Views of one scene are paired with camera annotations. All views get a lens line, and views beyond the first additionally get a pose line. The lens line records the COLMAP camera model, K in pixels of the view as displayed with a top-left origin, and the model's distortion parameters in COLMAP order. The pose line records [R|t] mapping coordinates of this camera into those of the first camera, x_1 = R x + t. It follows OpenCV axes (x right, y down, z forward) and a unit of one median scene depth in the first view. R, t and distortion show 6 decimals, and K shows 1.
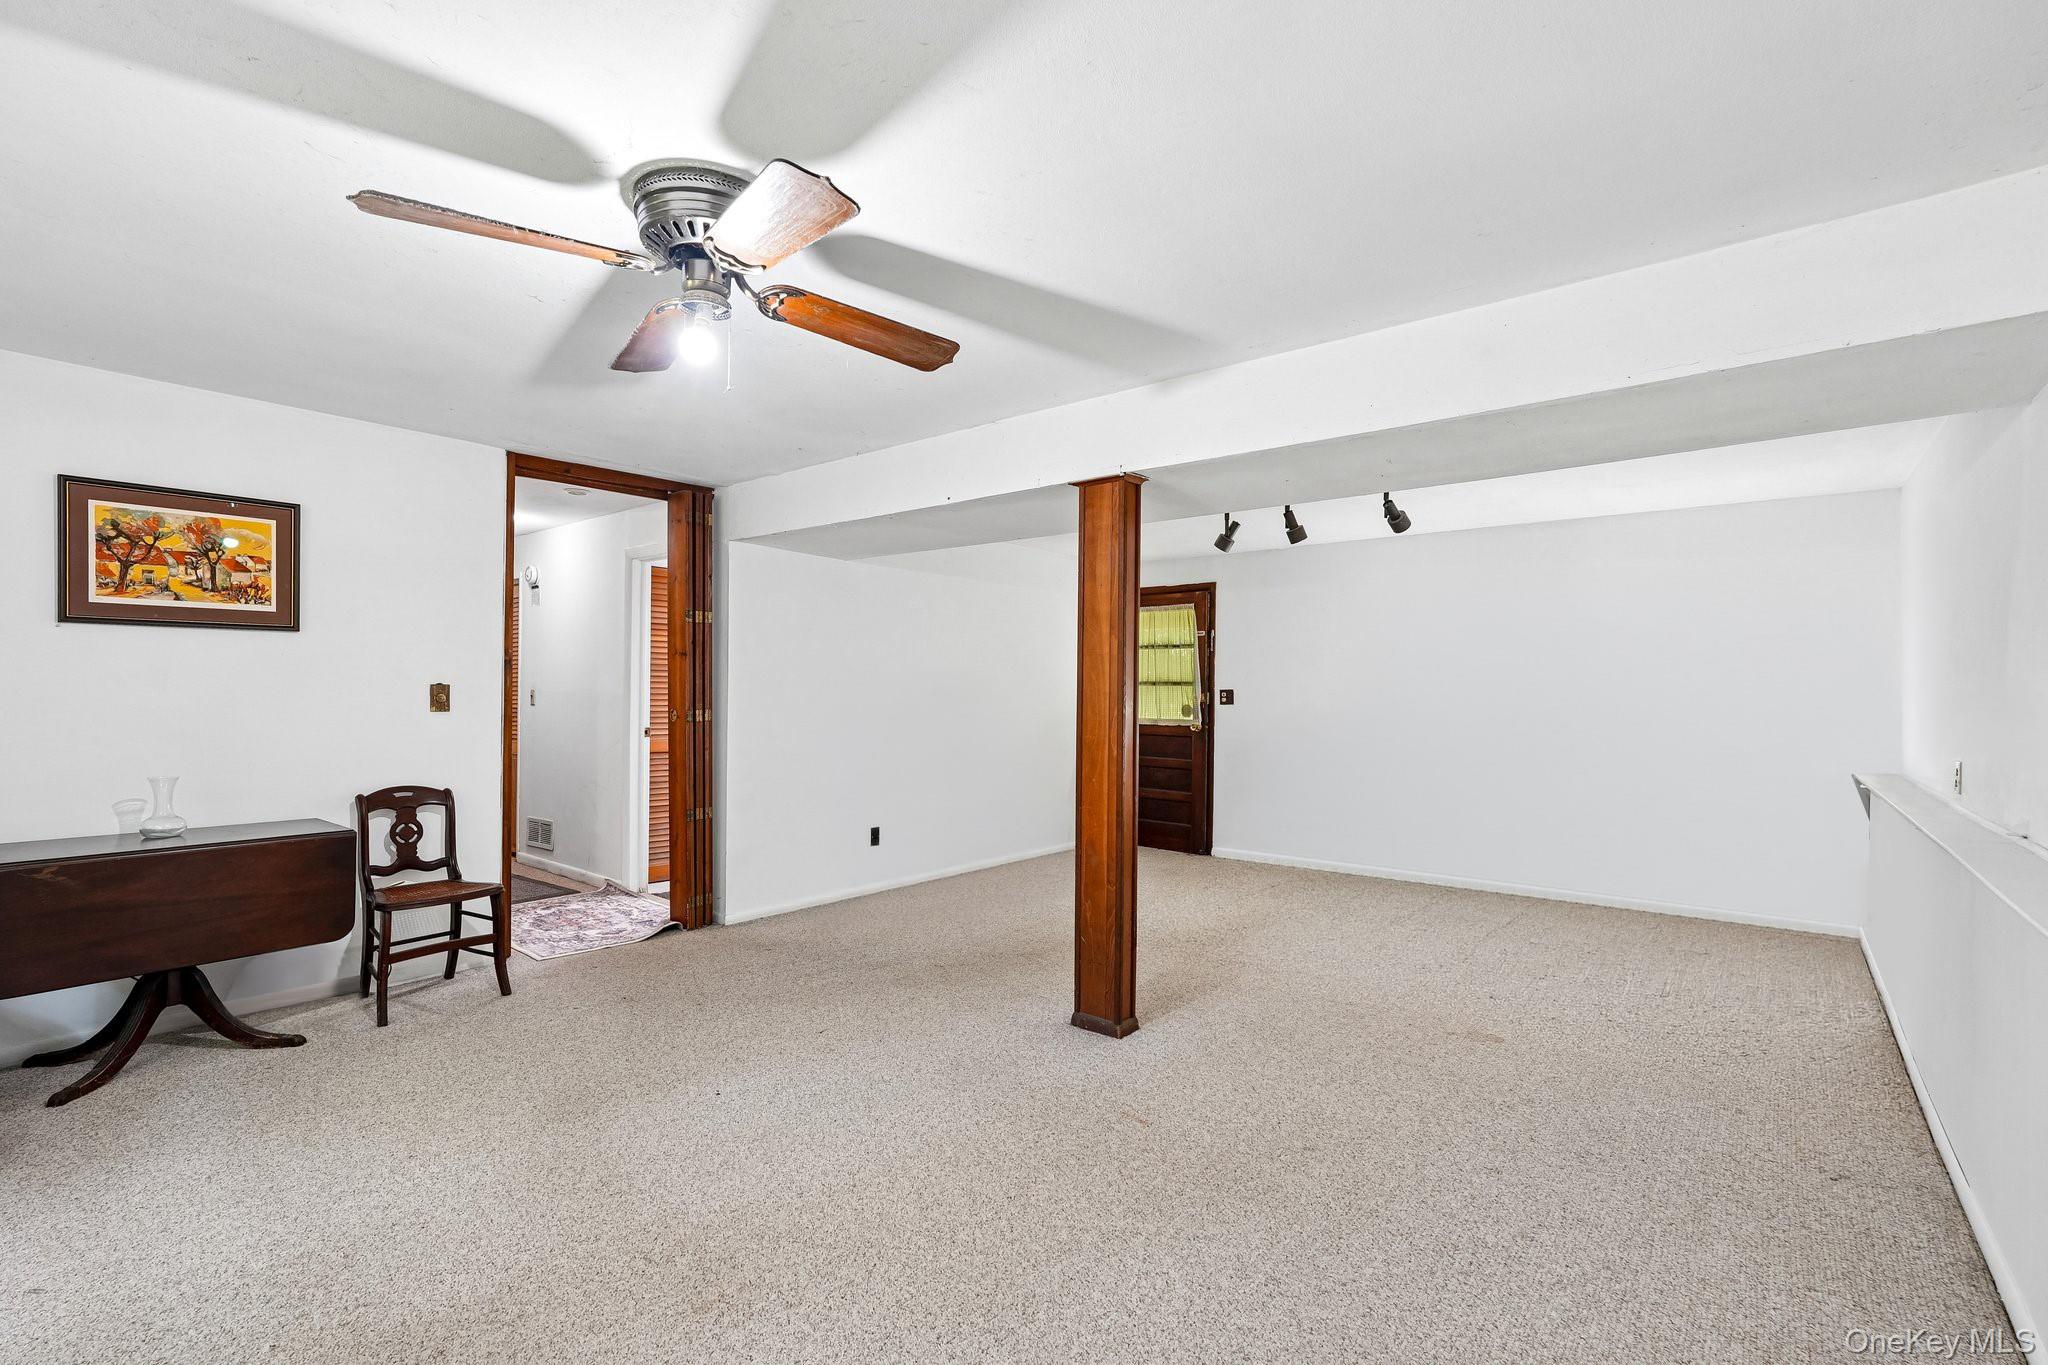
lens RADIAL K [[912.7, 0, 1014.8], [0, 912.7, 688.6], [0, 0, 1]] dist [-0.018602, 0.008526]
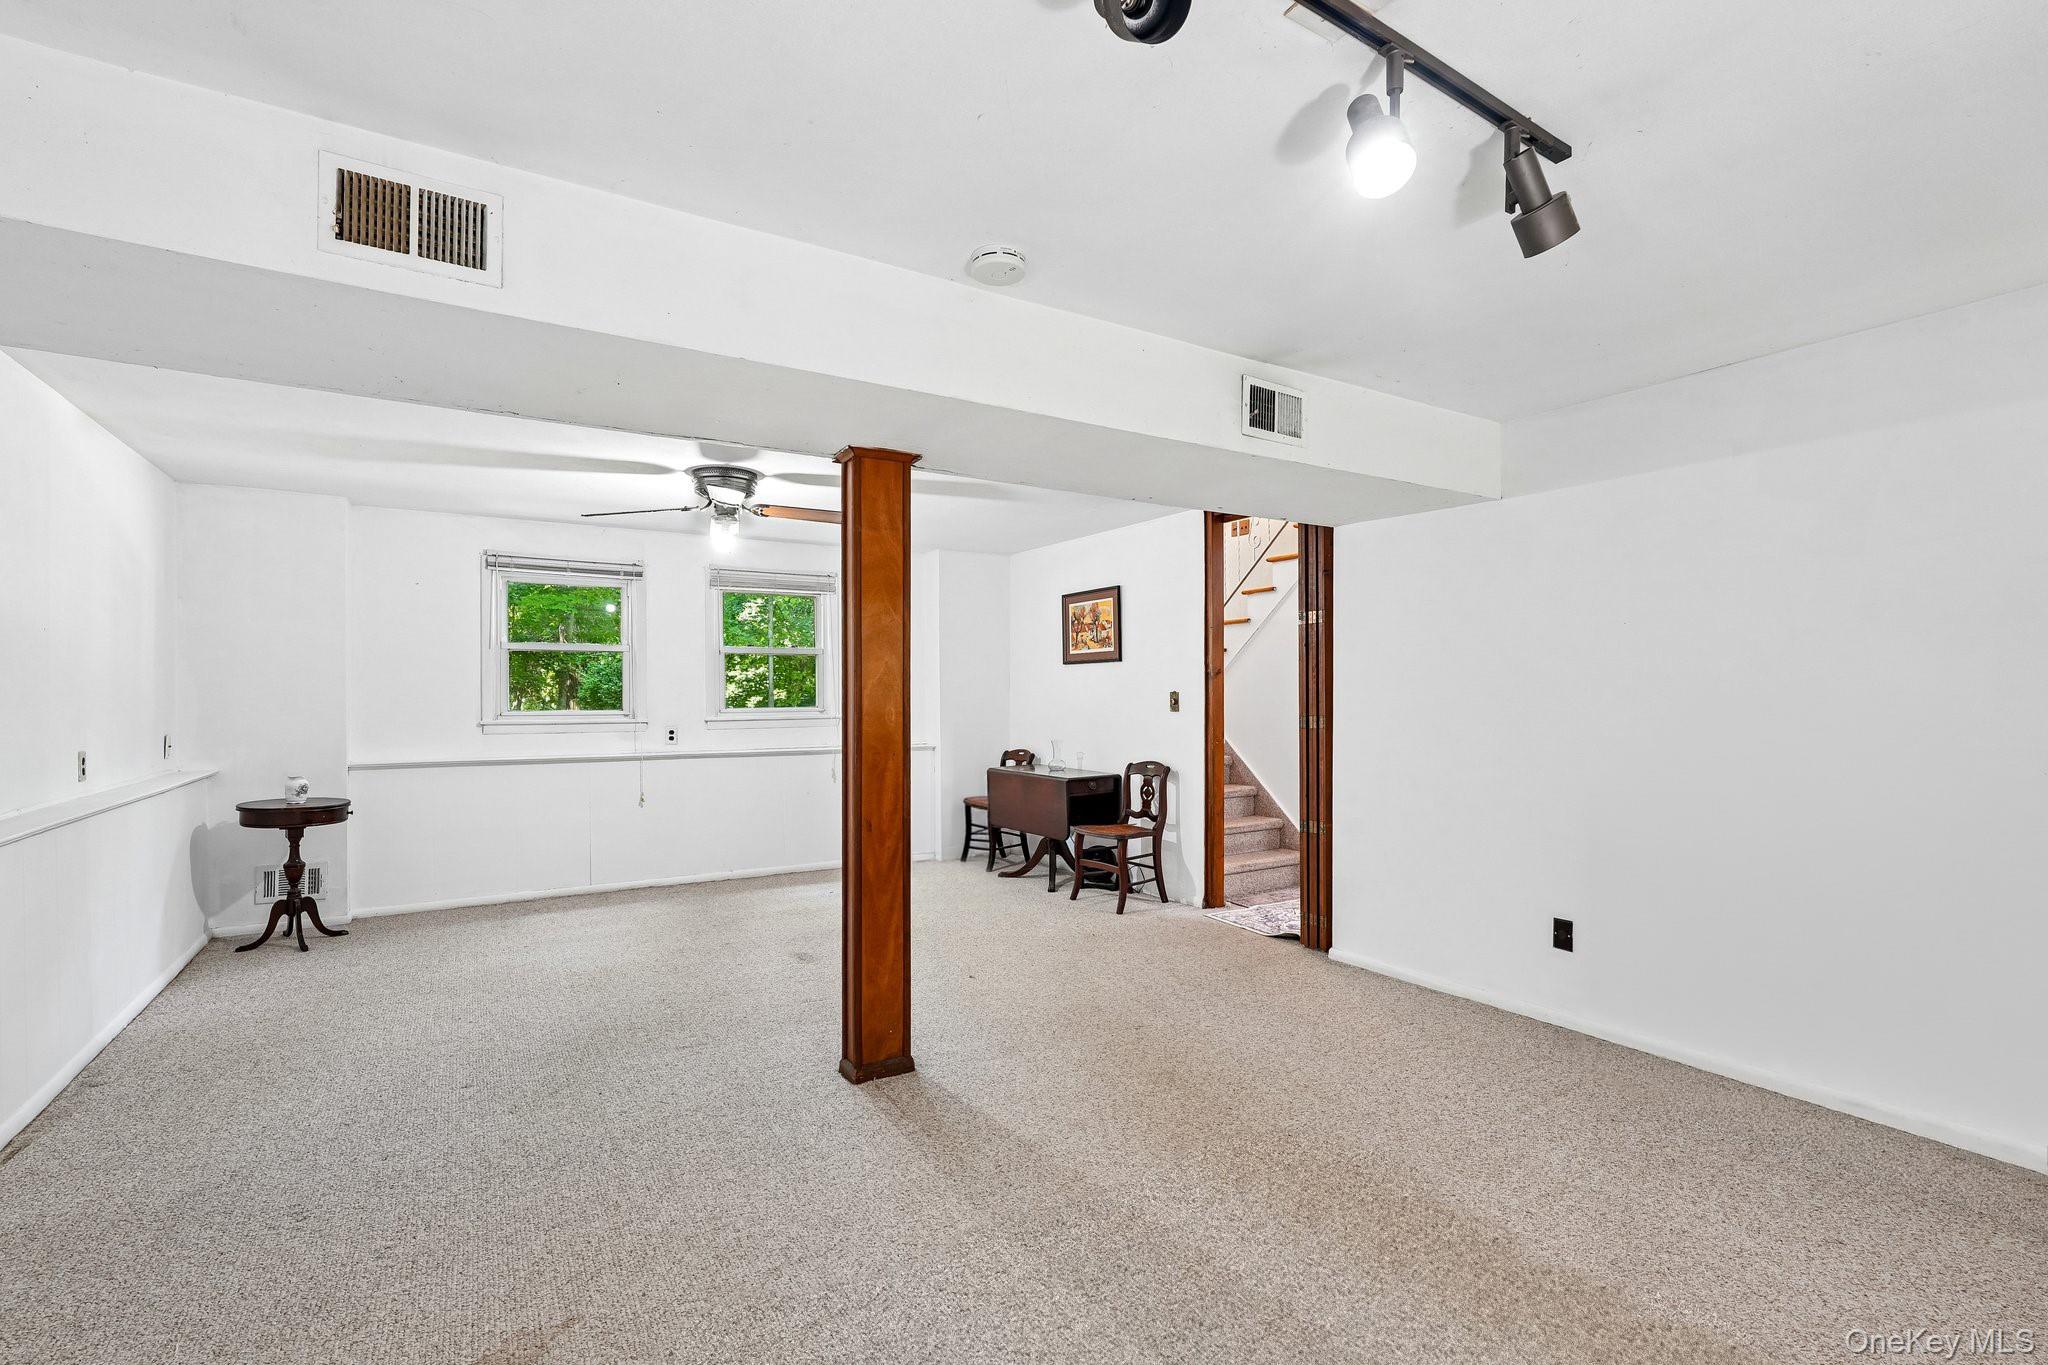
lens RADIAL K [[912.7, 0, 1019.0], [0, 912.7, 693.2], [0, 0, 1]] dist [-0.018602, 0.008526]
pose [[-0.318209, -0.003960, -0.948012, 0.633745], [0.002998, 0.999982, -0.005184, 0.002673], [0.948016, -0.004492, -0.318192, 0.994256]]
